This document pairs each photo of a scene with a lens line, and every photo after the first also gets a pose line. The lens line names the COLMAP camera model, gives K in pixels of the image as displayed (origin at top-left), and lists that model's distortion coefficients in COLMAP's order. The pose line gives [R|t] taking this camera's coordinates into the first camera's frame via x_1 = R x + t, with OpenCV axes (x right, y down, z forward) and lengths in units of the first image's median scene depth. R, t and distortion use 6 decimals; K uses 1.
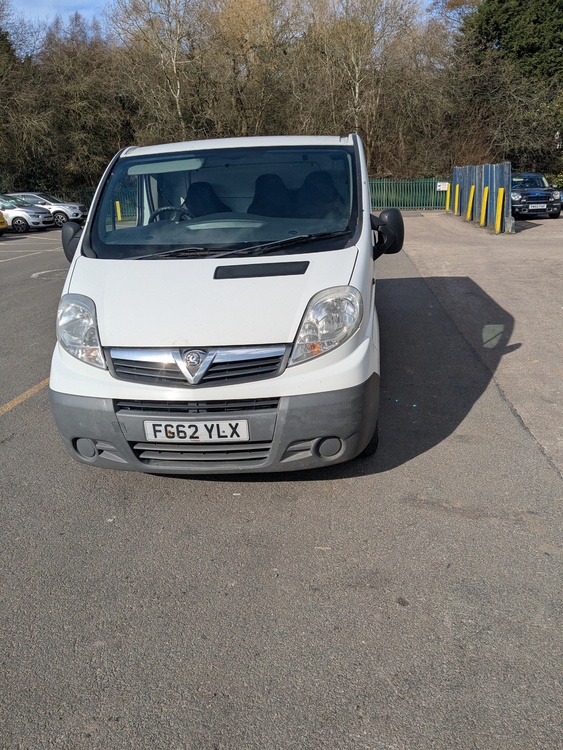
lens RADIAL K [[592.0, 0, 281.5], [0, 592.0, 375.0], [0, 0, 1]] dist [0.039966, -0.060216]
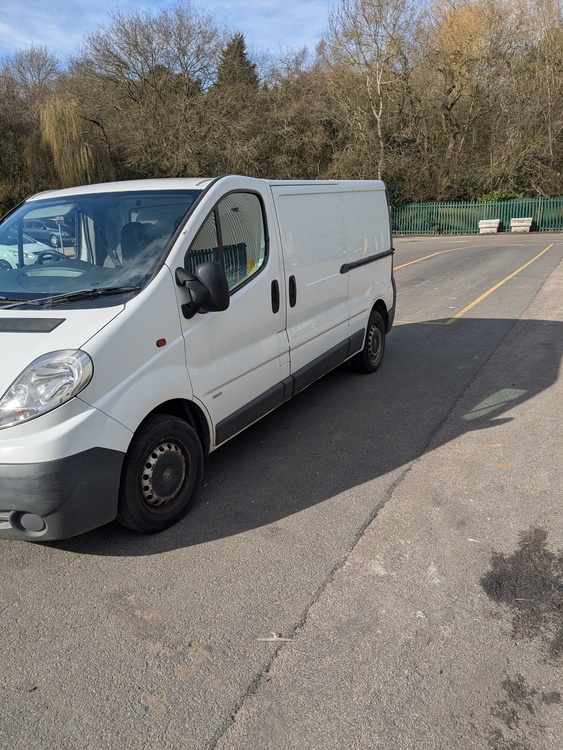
lens RADIAL K [[592.0, 0, 281.5], [0, 592.0, 375.0], [0, 0, 1]] dist [0.039966, -0.060216]
pose [[0.930376, 0.096829, -0.353588, 0.478799], [-0.105458, 0.994410, -0.005171, -0.091151], [0.351111, 0.042100, 0.935387, 0.164042]]
